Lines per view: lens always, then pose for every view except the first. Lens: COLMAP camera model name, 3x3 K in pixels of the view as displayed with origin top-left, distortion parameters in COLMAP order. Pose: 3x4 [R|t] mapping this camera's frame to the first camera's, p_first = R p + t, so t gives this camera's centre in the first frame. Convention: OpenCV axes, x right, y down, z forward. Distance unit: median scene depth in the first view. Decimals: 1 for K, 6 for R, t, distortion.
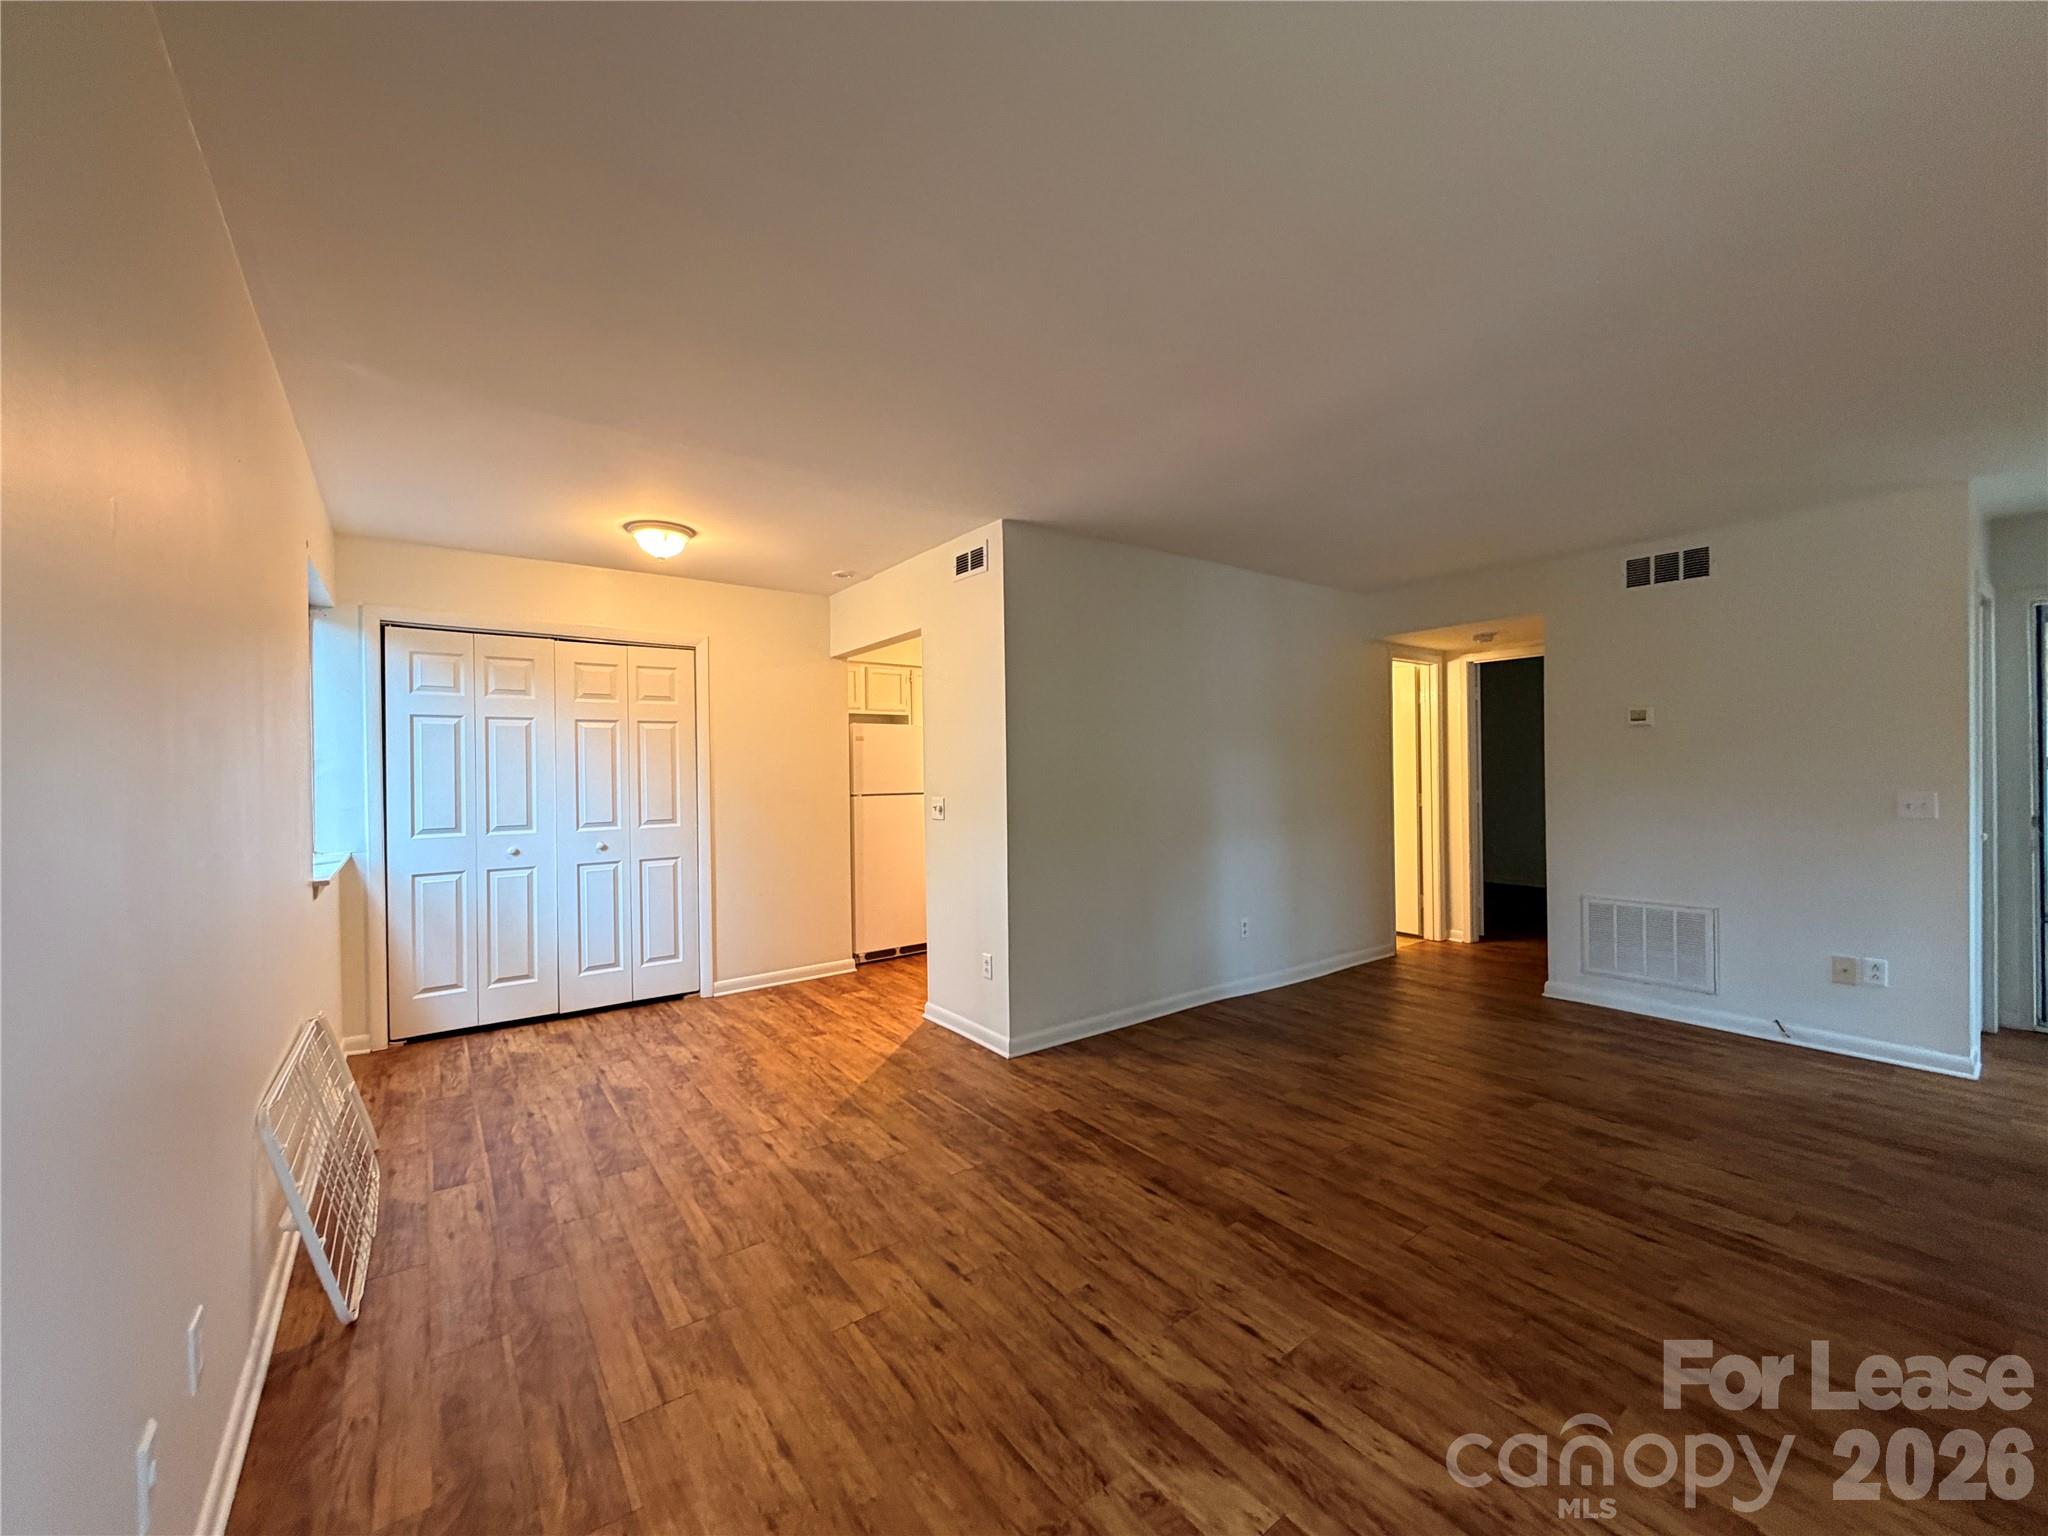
lens RADIAL K [[814.0, 0, 1017.3], [0, 814.0, 770.2], [0, 0, 1]] dist [-0.002576, 0.000106]
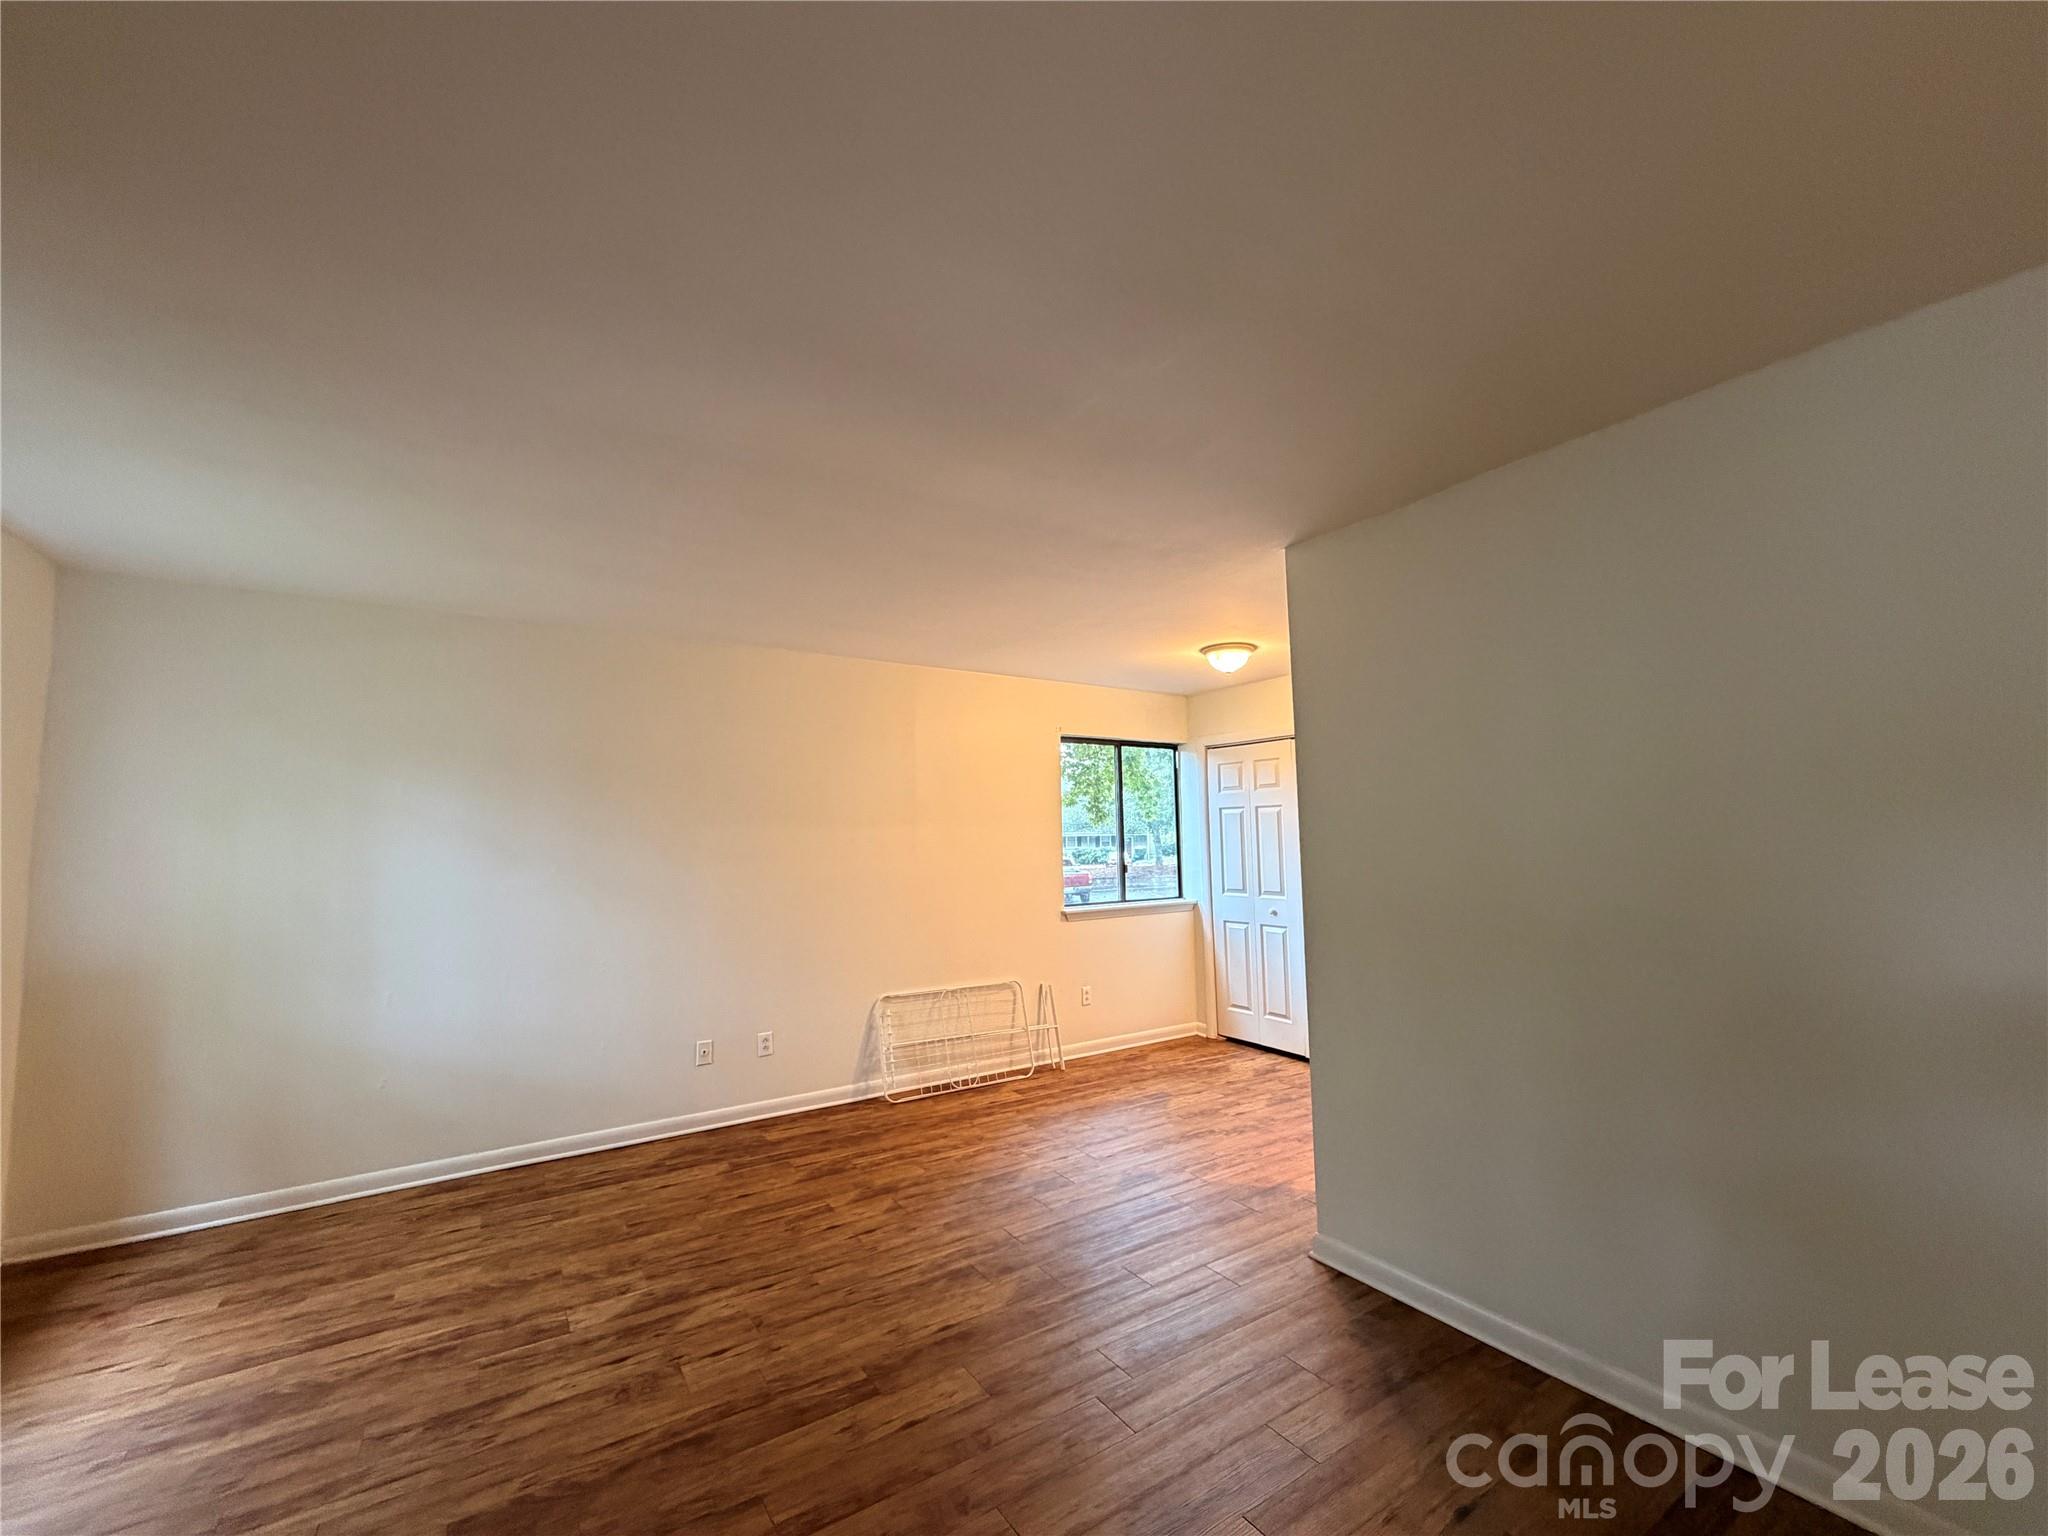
lens RADIAL K [[814.0, 0, 1015.7], [0, 814.0, 757.6], [0, 0, 1]] dist [-0.002576, 0.000106]
pose [[-0.055542, -0.085874, -0.994757, 1.312099], [0.011554, 0.996173, -0.086641, -0.065404], [0.998389, -0.016306, -0.054338, 1.303297]]
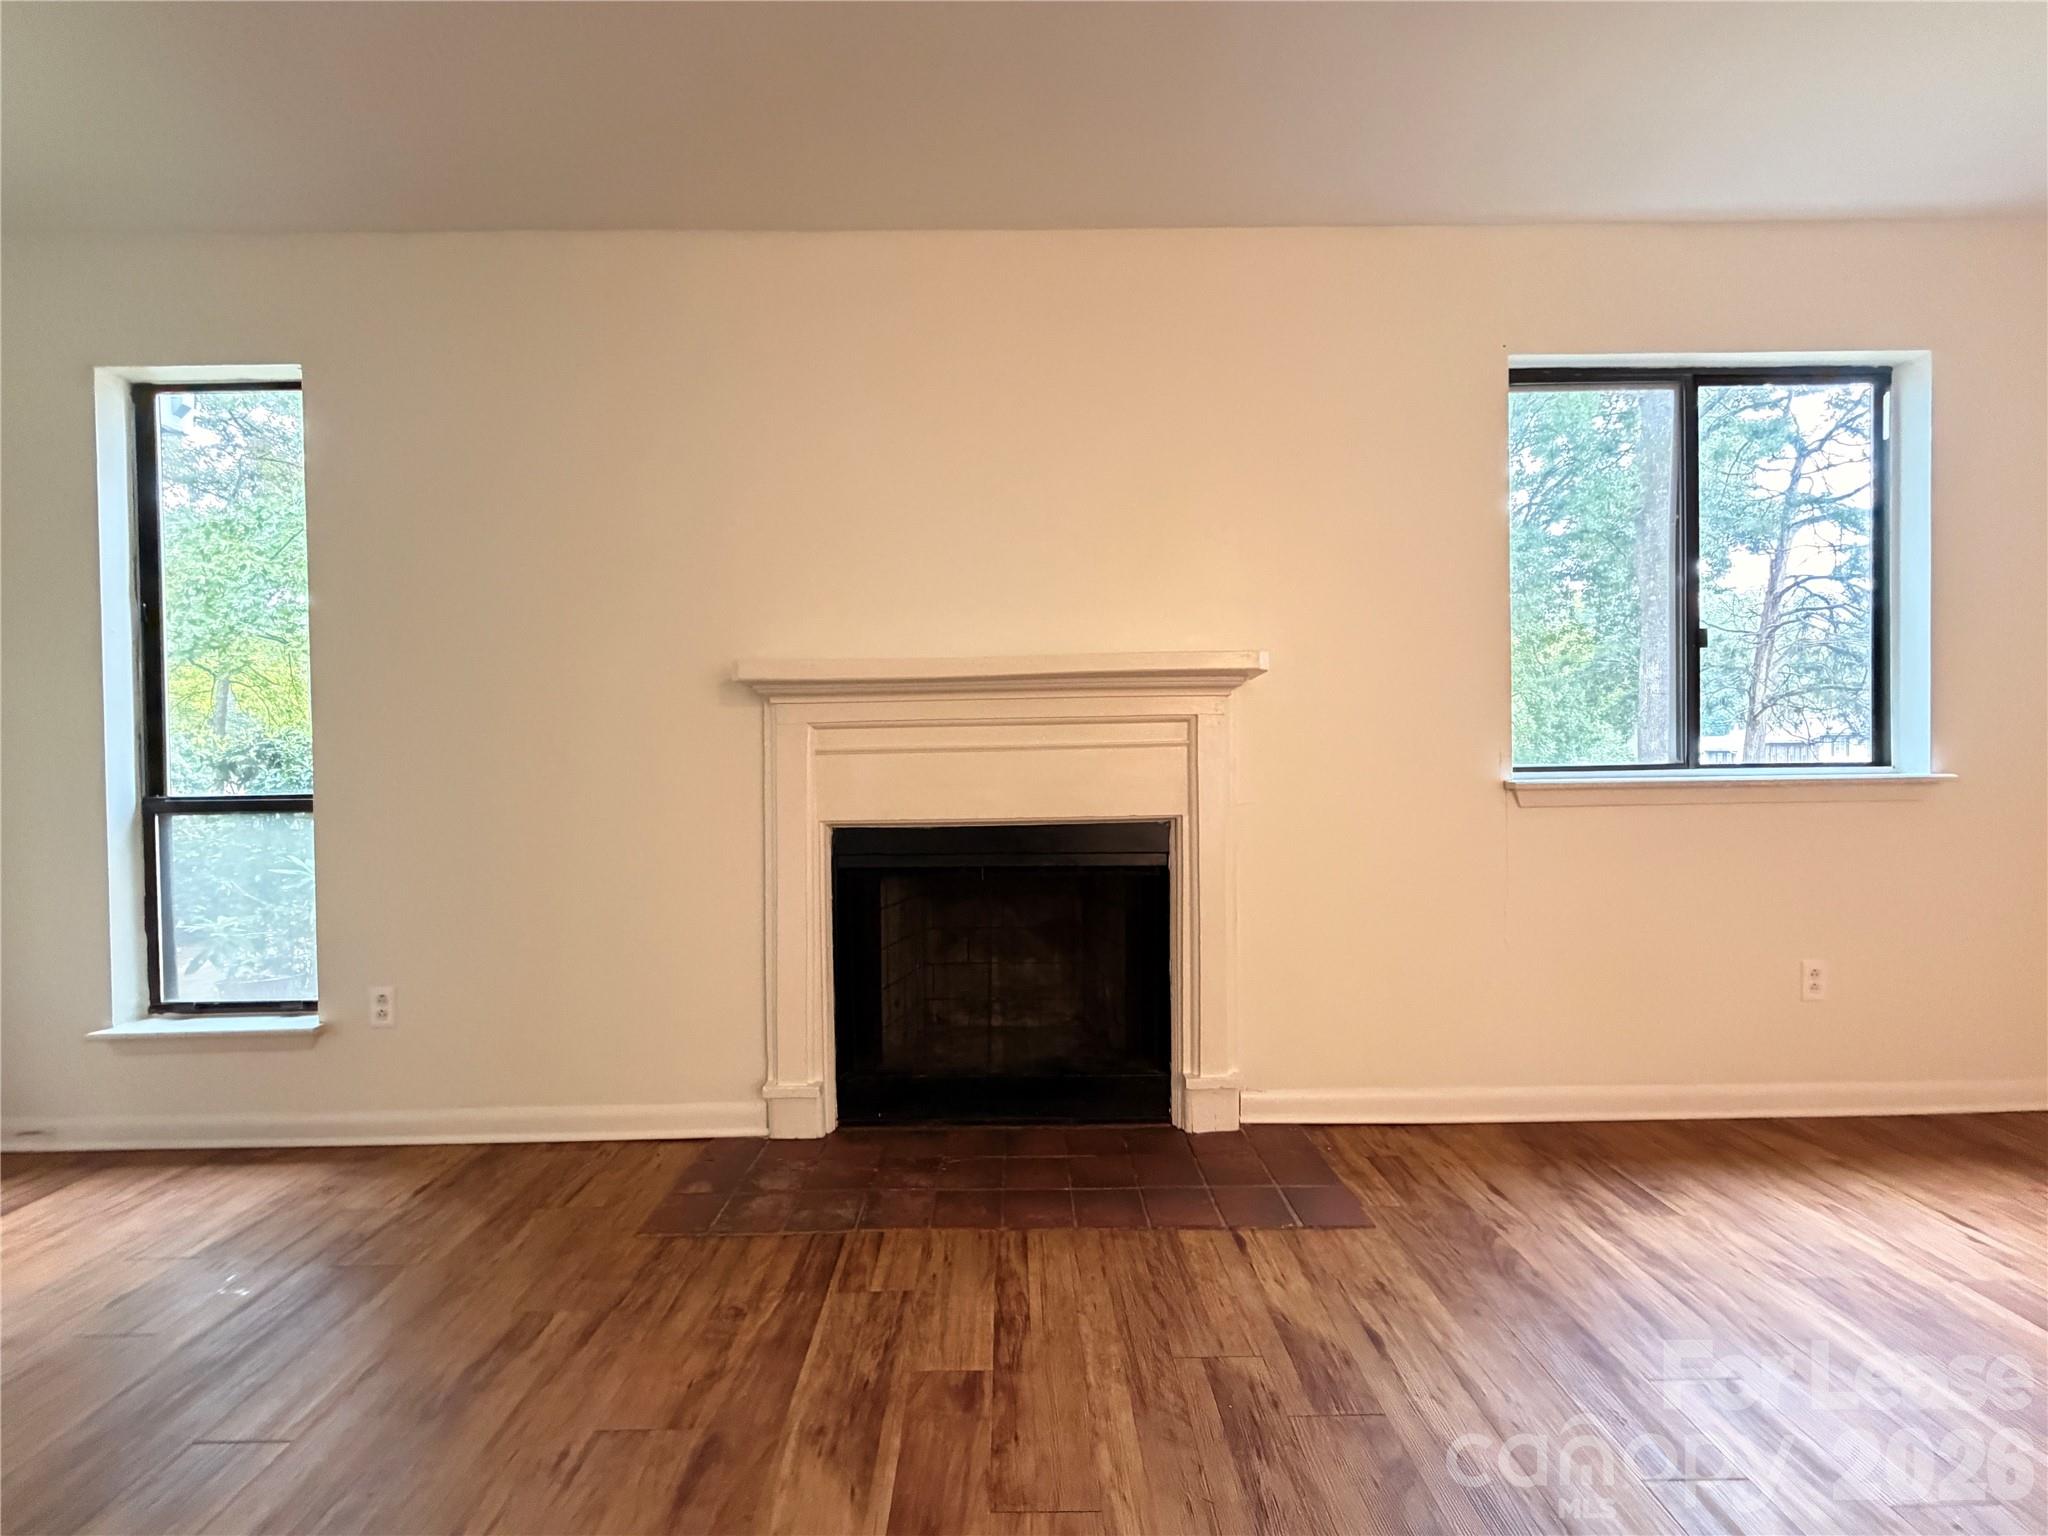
lens RADIAL K [[814.0, 0, 1021.3], [0, 814.0, 763.2], [0, 0, 1]] dist [-0.002576, 0.000106]
pose [[-0.813858, 0.014911, 0.580872, 0.595888], [0.022974, 0.999715, 0.006526, 0.113622], [-0.580609, 0.018656, -0.813968, 1.274563]]
